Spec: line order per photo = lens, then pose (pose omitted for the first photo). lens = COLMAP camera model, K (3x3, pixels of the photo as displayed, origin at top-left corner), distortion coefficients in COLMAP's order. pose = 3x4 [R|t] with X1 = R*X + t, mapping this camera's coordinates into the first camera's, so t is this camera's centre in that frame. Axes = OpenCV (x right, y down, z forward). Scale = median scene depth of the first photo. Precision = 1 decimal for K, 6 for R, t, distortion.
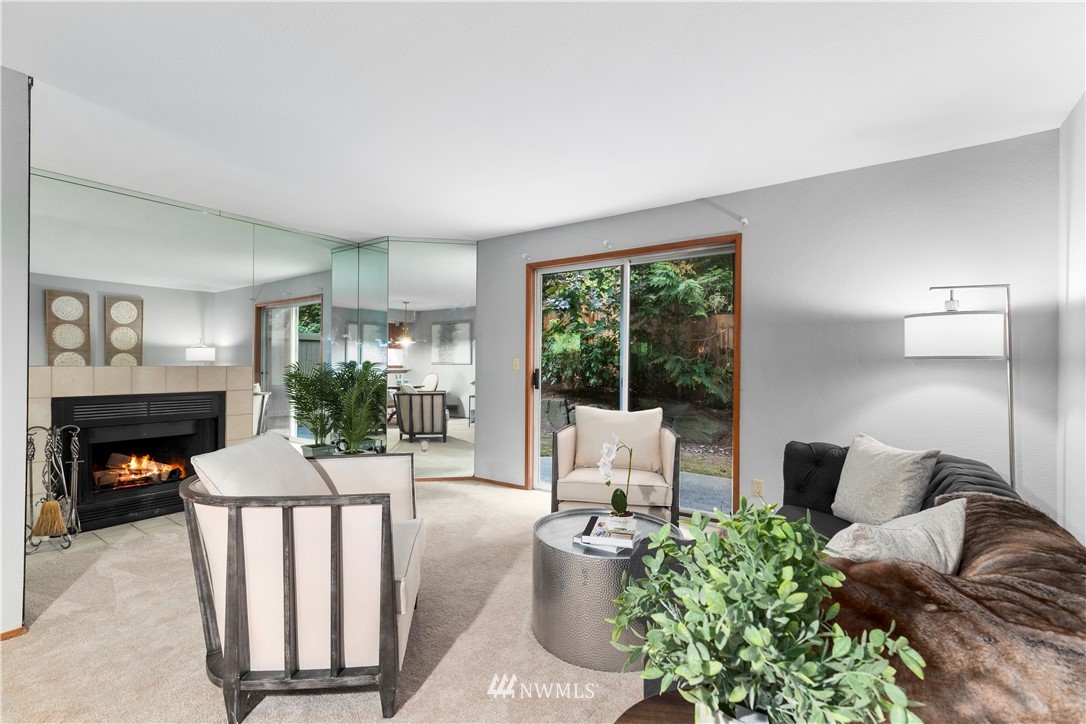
lens RADIAL K [[477.6, 0, 537.7], [0, 477.6, 361.3], [0, 0, 1]] dist [0.000348, -0.000057]
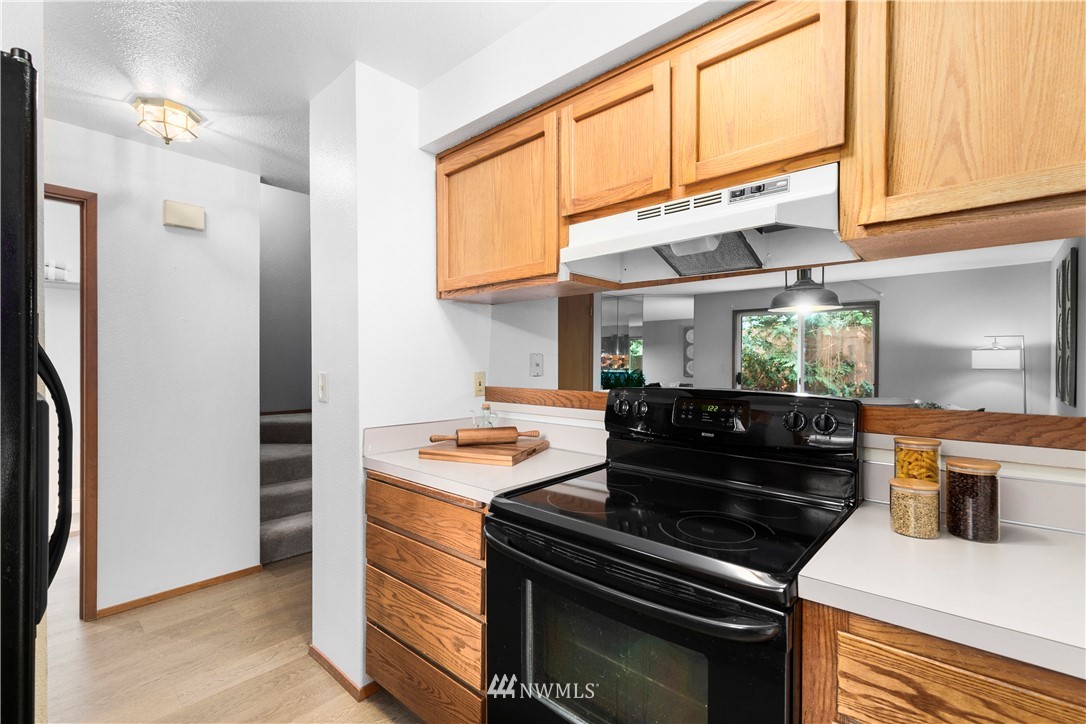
lens RADIAL K [[477.6, 0, 544.1], [0, 477.6, 364.0], [0, 0, 1]] dist [0.000348, -0.000057]
pose [[0.993808, 0.000684, -0.111105, -0.820432], [-0.000162, 0.999989, 0.004712, -0.036612], [0.111107, -0.004665, 0.993797, -1.227197]]
